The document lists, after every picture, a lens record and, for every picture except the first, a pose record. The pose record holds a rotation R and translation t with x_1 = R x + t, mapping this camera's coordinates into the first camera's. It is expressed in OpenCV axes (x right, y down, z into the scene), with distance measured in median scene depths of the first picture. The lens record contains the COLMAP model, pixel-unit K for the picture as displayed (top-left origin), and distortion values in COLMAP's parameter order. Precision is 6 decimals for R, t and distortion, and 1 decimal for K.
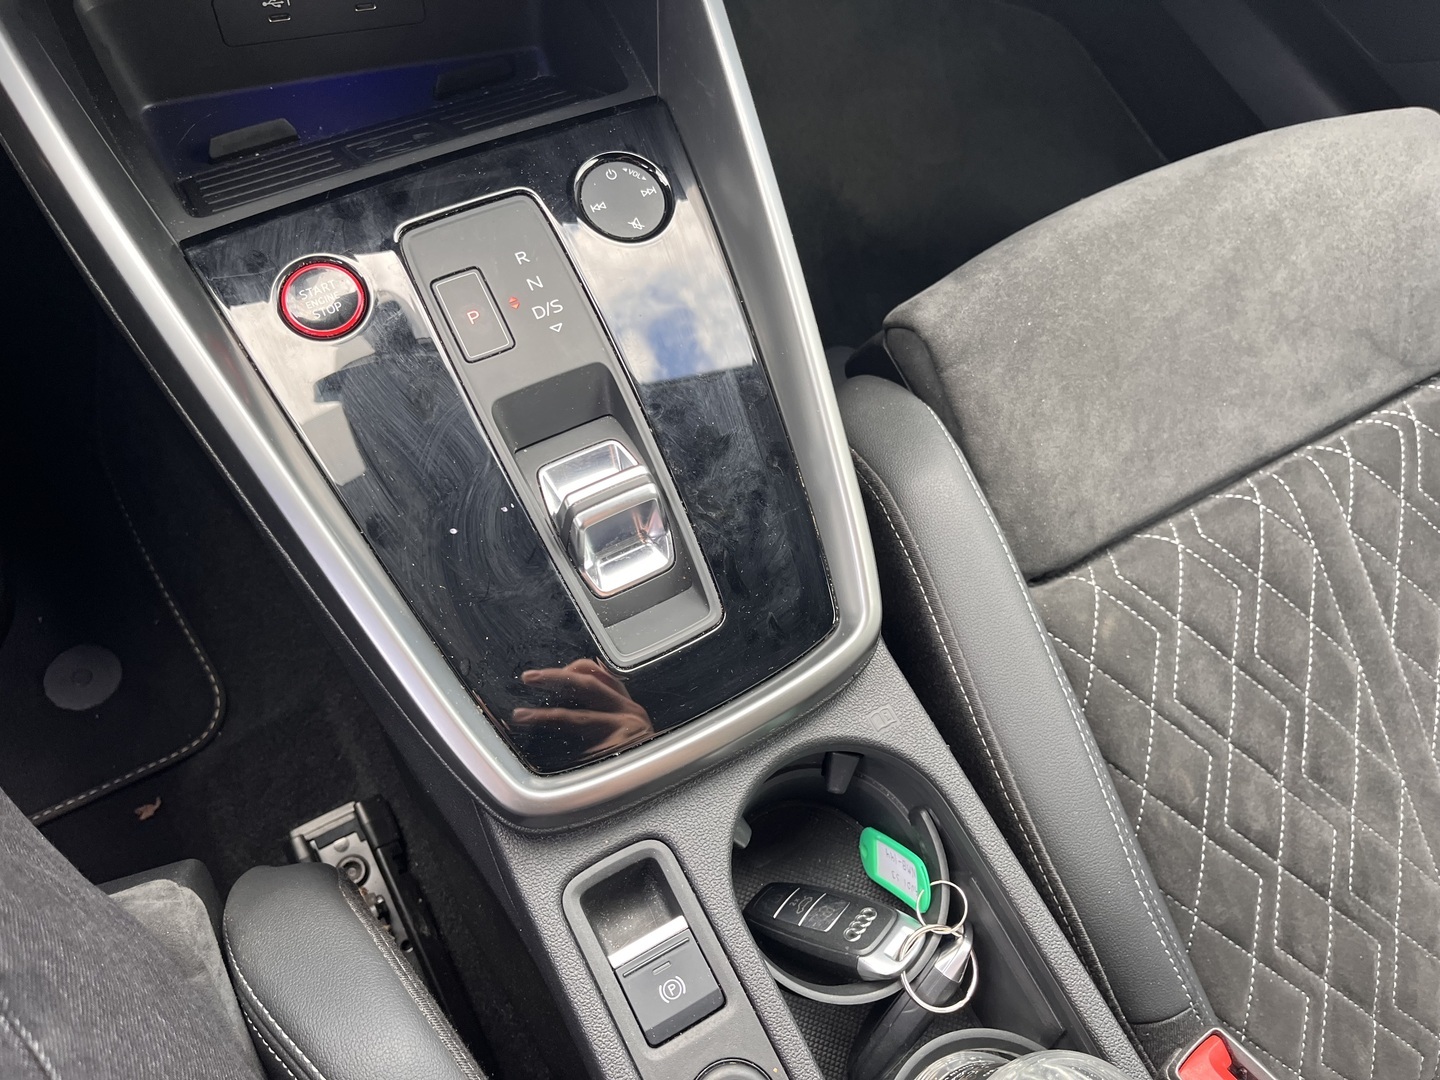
lens RADIAL K [[1122.8, 0, 720.0], [0, 1122.8, 540.0], [0, 0, 1]] dist [0.000158, -0.002422]
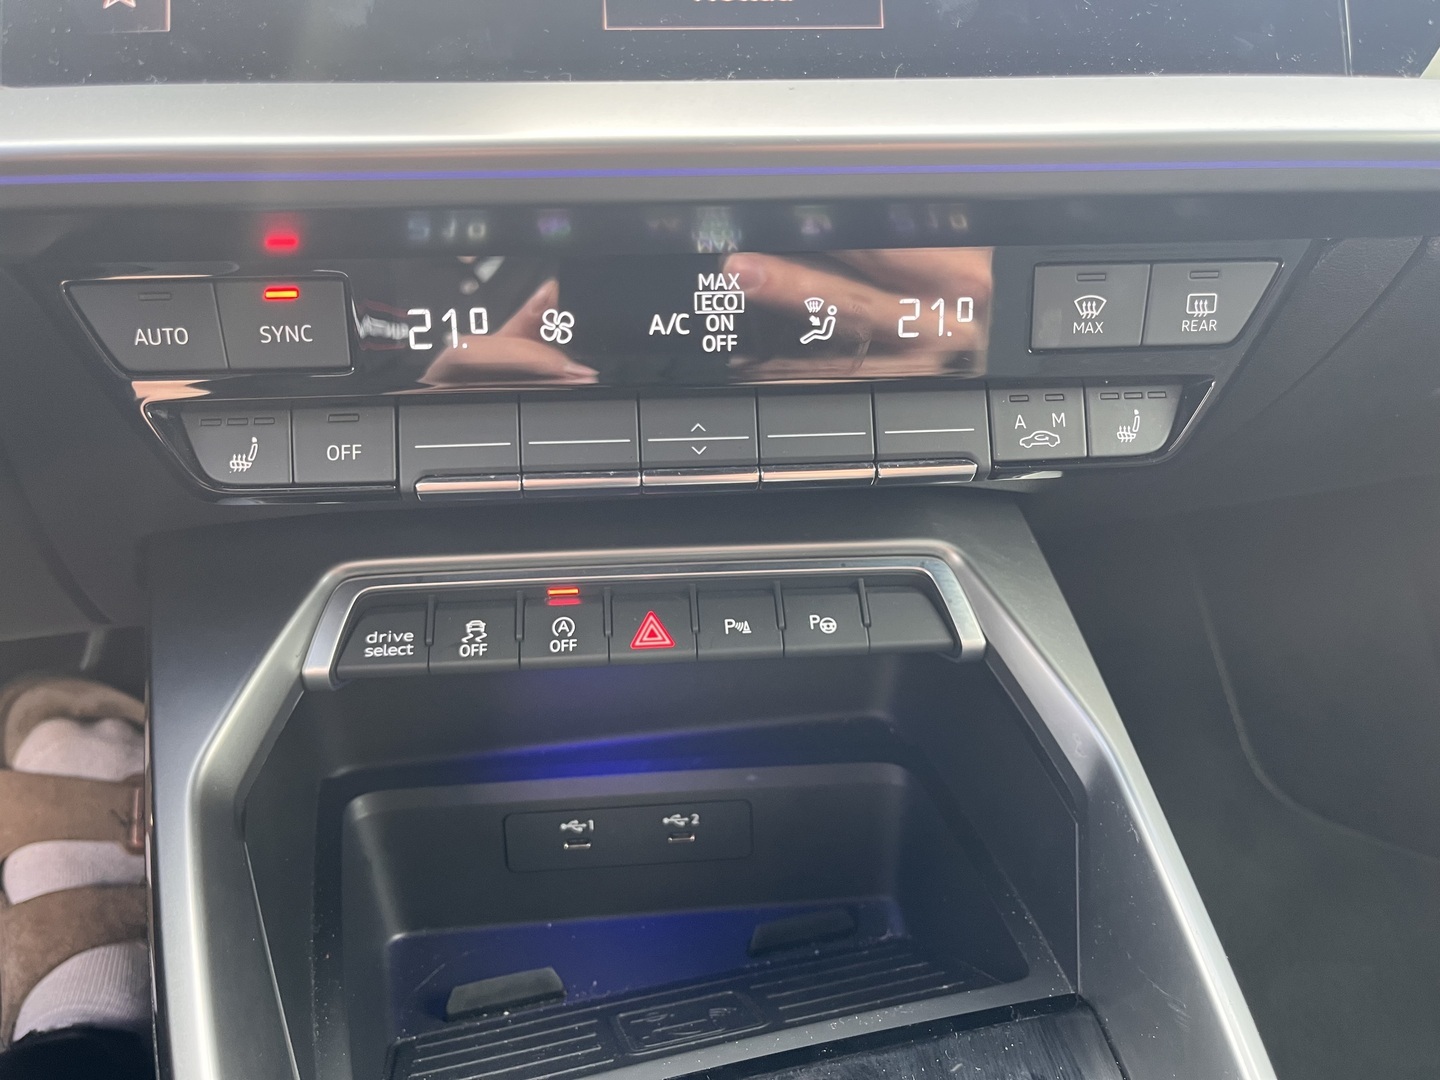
lens RADIAL K [[1122.8, 0, 720.0], [0, 1122.8, 540.0], [0, 0, 1]] dist [0.000158, -0.002422]
pose [[0.961949, -0.016454, -0.272732, -0.067001], [-0.161791, 0.770065, -0.617109, -0.149862], [0.220175, 0.637754, 0.738101, 0.282405]]
